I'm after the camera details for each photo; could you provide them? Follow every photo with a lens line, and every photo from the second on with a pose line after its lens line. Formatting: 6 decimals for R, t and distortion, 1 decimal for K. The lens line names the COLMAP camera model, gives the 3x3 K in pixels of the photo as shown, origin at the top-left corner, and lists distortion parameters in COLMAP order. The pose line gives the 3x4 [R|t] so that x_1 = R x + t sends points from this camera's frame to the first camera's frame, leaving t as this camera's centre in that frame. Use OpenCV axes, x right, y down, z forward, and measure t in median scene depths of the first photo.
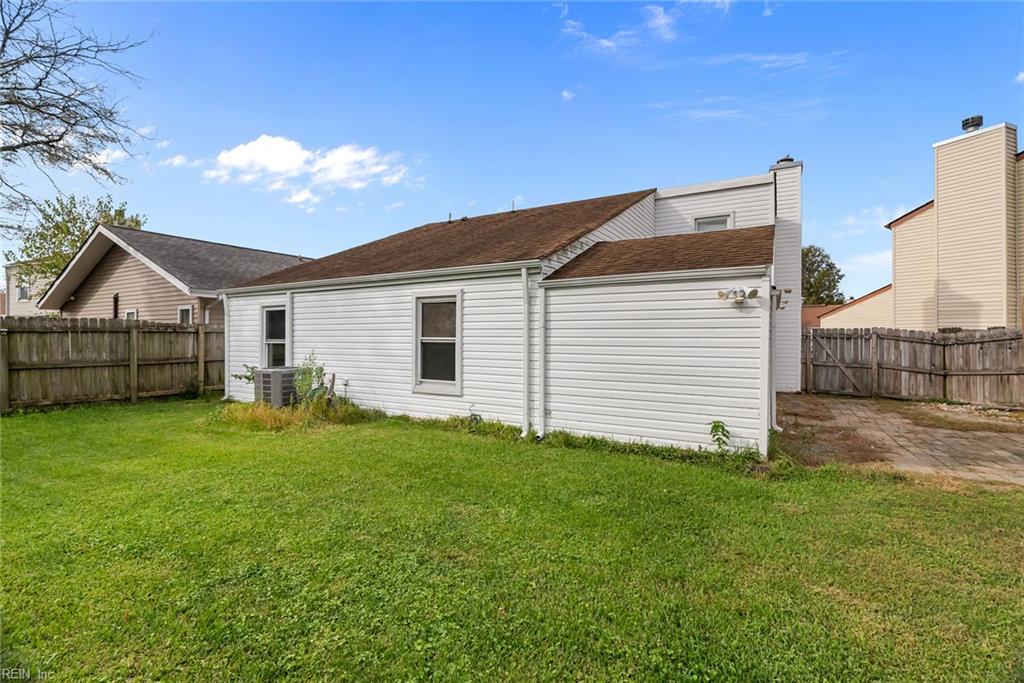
lens RADIAL K [[465.2, 0, 510.2], [0, 465.2, 336.5], [0, 0, 1]] dist [0.013592, 0.000167]
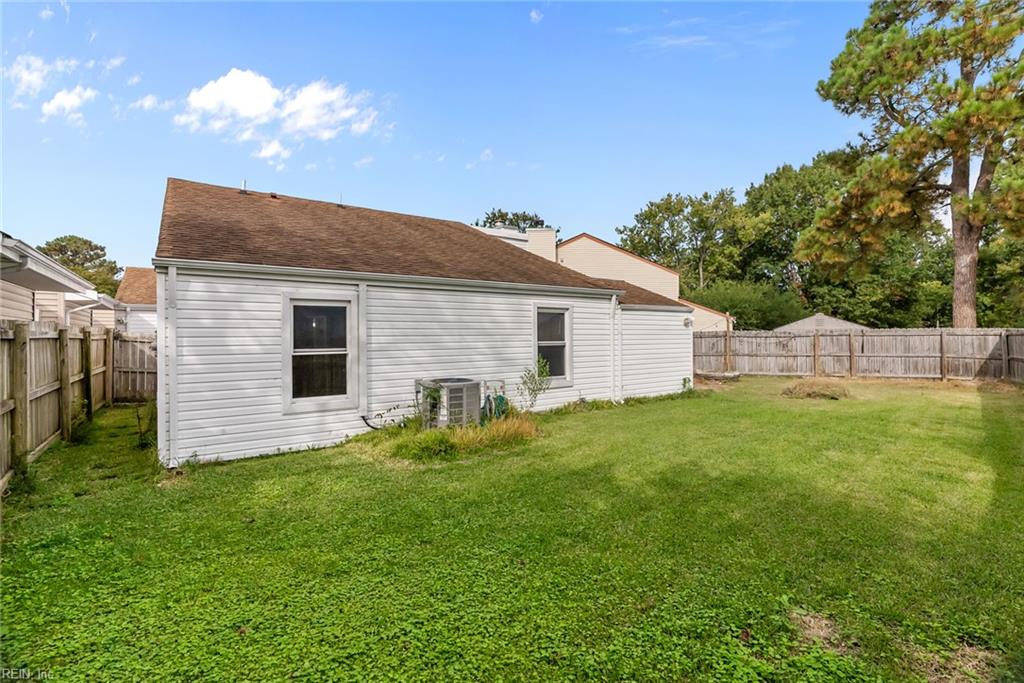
lens RADIAL K [[465.2, 0, 510.2], [0, 465.2, 336.5], [0, 0, 1]] dist [0.013592, 0.000167]
pose [[0.393346, 0.013261, 0.919295, -1.298778], [0.027939, 0.999262, -0.026369, 0.017961], [-0.918966, 0.036056, 0.392685, 0.608255]]
